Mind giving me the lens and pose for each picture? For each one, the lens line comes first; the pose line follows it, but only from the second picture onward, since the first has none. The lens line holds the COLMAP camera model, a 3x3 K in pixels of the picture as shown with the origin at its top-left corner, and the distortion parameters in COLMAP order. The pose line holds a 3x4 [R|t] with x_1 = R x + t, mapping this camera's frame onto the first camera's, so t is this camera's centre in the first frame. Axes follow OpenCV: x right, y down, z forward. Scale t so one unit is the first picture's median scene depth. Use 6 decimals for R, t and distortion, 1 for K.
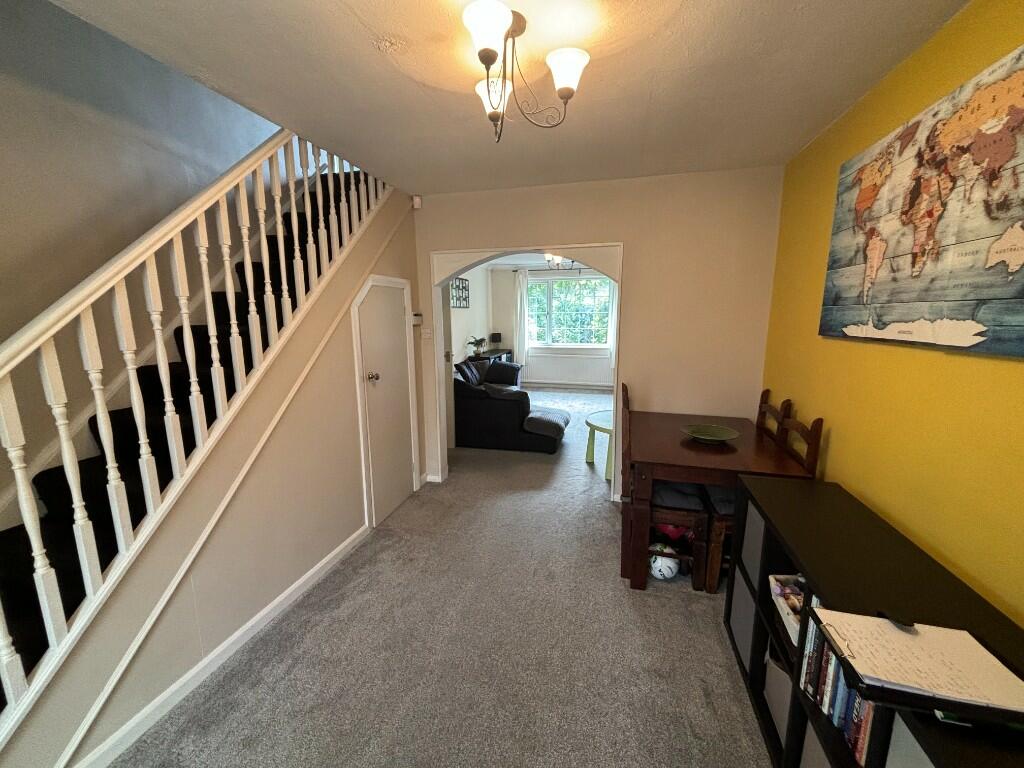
lens RADIAL K [[409.2, 0, 508.0], [0, 409.2, 385.3], [0, 0, 1]] dist [0.001562, -0.000160]
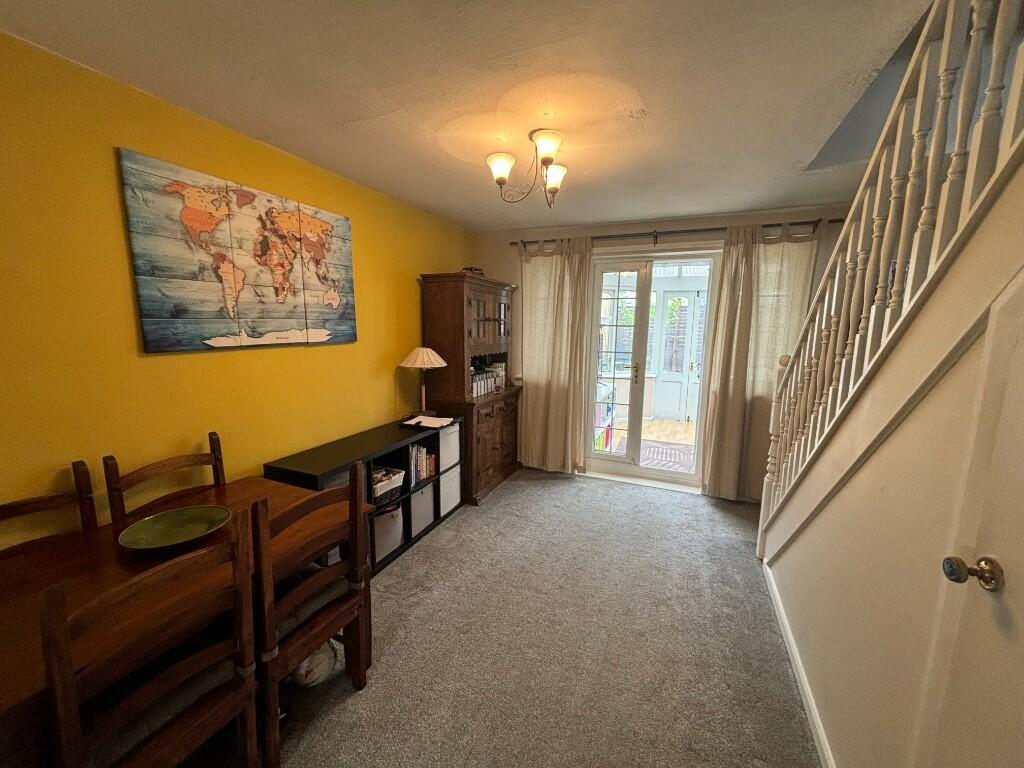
lens RADIAL K [[409.2, 0, 508.3], [0, 409.2, 385.1], [0, 0, 1]] dist [0.001562, -0.000160]
pose [[-0.987924, -0.022004, 0.153371, -0.125075], [0.028216, 0.947761, 0.317730, -0.449843], [-0.152351, 0.318221, -0.935695, 2.491822]]
